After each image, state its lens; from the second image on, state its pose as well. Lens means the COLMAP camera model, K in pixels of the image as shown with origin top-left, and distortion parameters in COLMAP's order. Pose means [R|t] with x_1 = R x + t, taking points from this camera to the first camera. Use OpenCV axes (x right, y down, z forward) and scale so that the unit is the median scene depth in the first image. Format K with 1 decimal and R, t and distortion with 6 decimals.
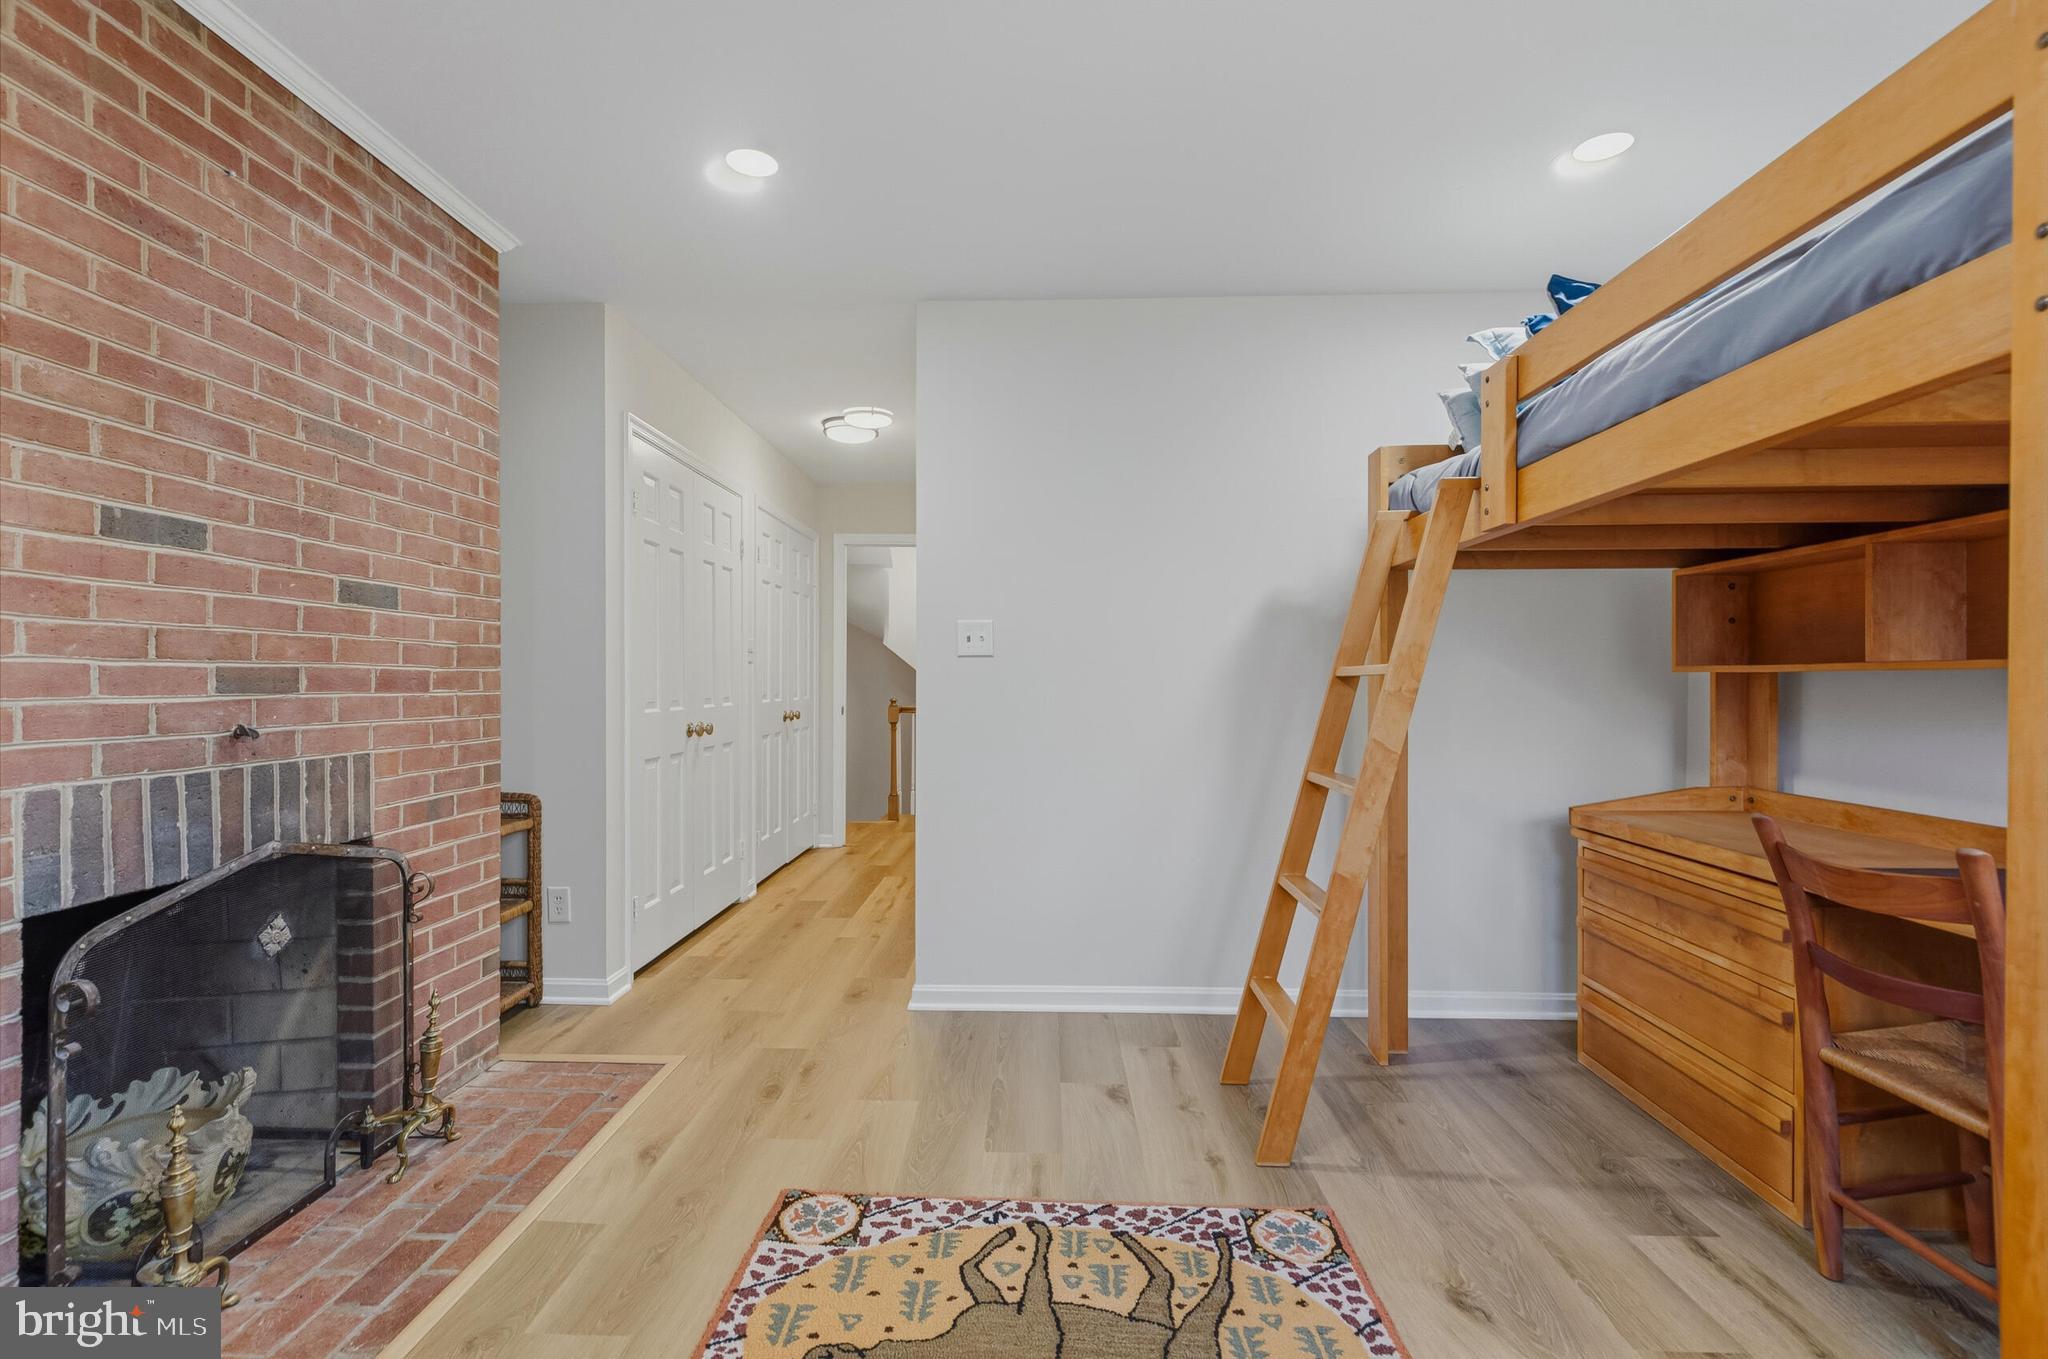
lens RADIAL K [[916.4, 0, 1014.2], [0, 916.4, 680.4], [0, 0, 1]] dist [0.002488, -0.001144]
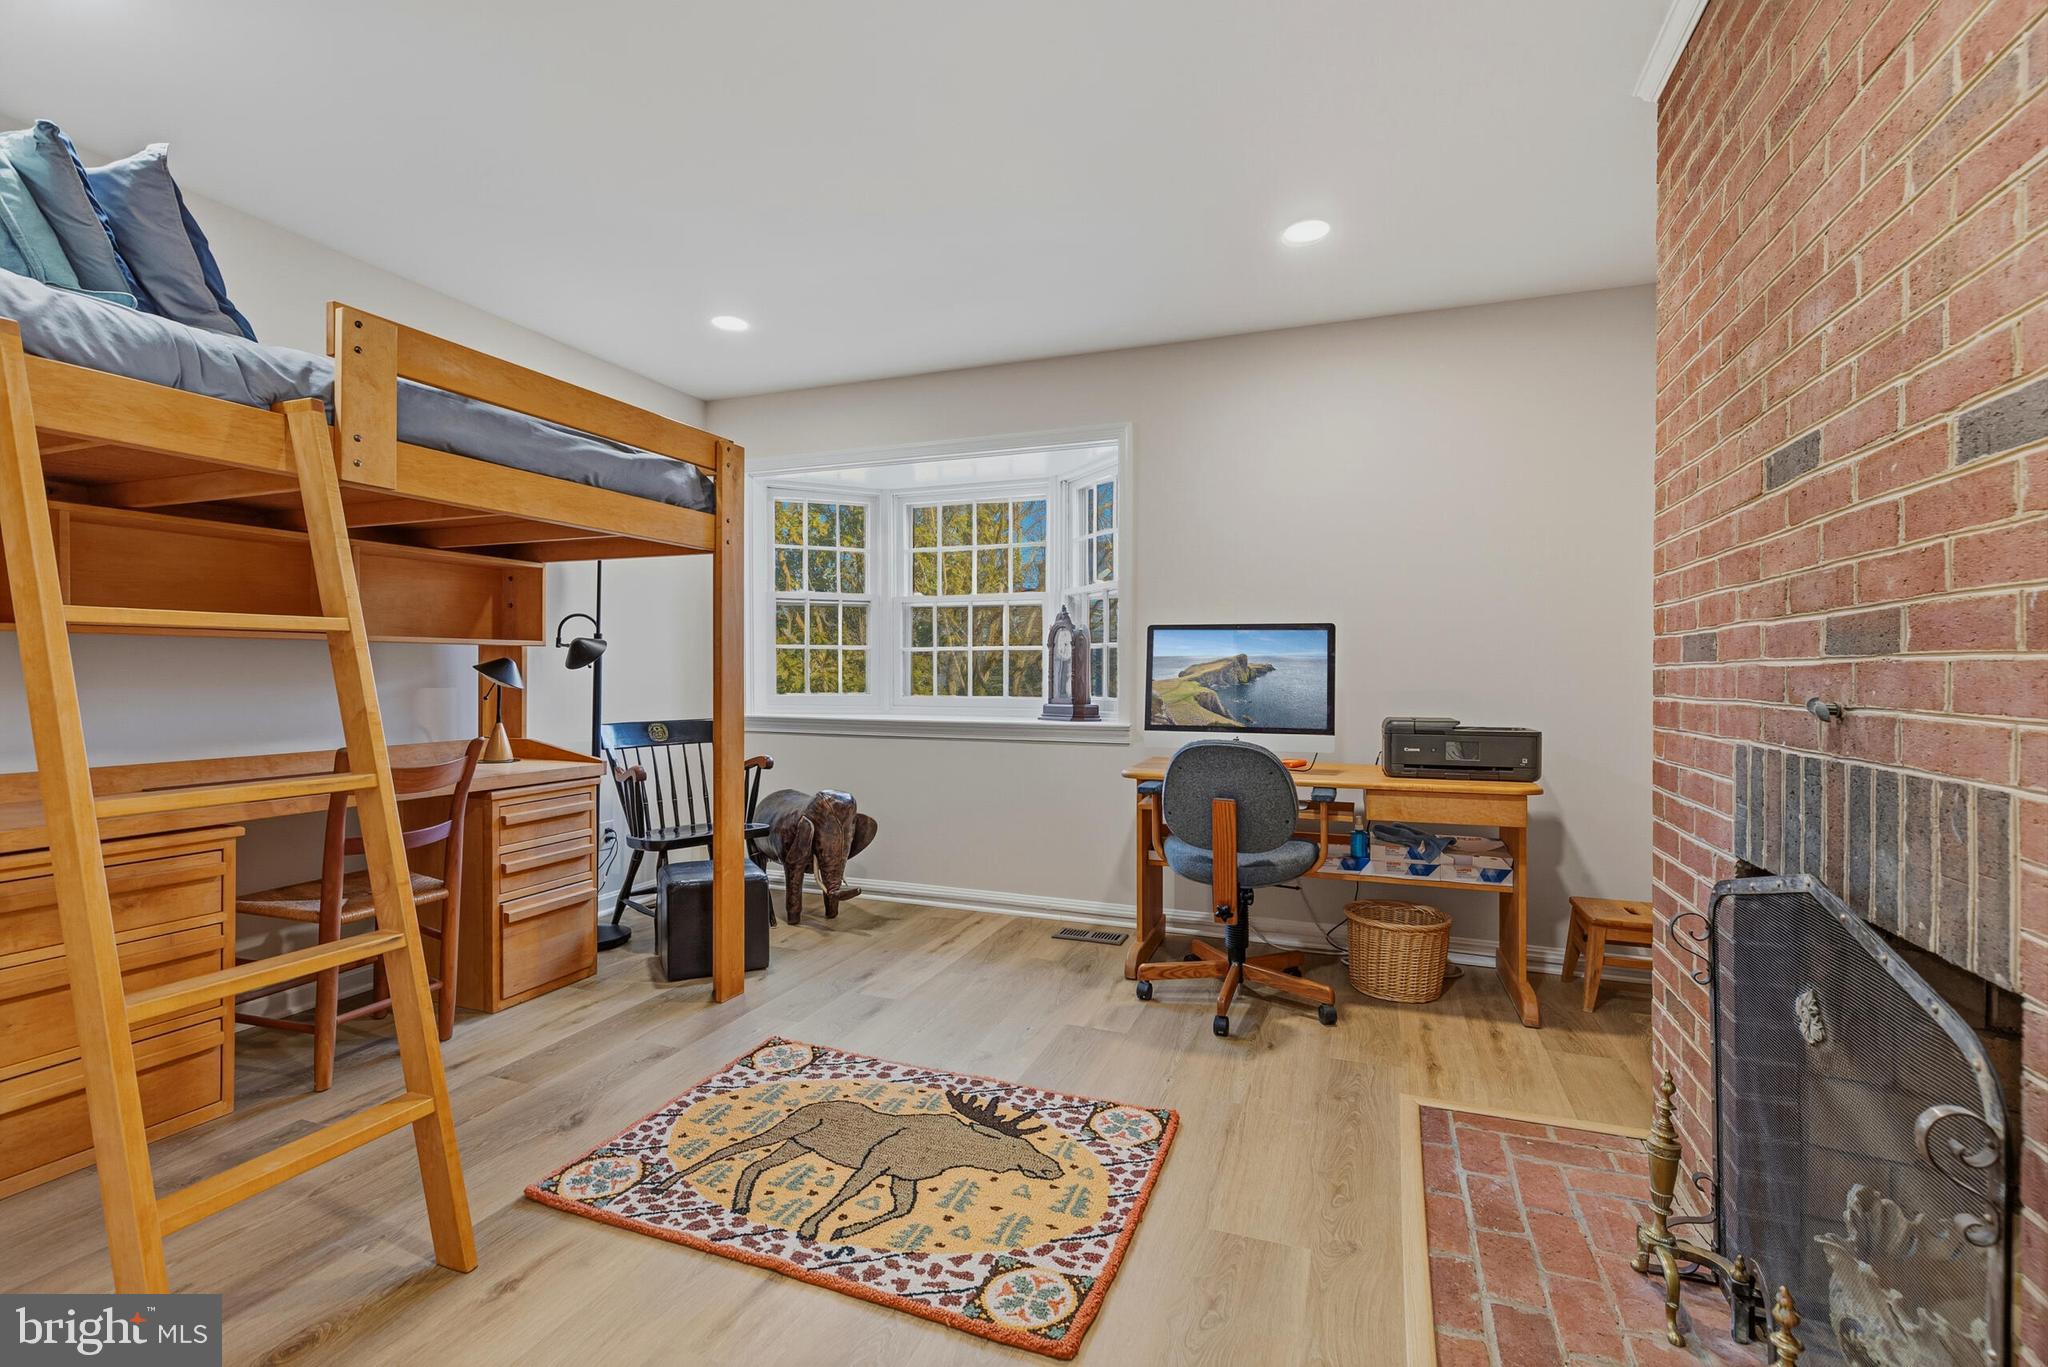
lens RADIAL K [[916.4, 0, 1023.9], [0, 916.4, 676.0], [0, 0, 1]] dist [0.002488, -0.001144]
pose [[-0.945811, -0.007389, 0.324634, -0.491536], [-0.005453, 0.999962, 0.006873, 0.028918], [-0.324673, 0.004730, -0.945815, 1.860590]]
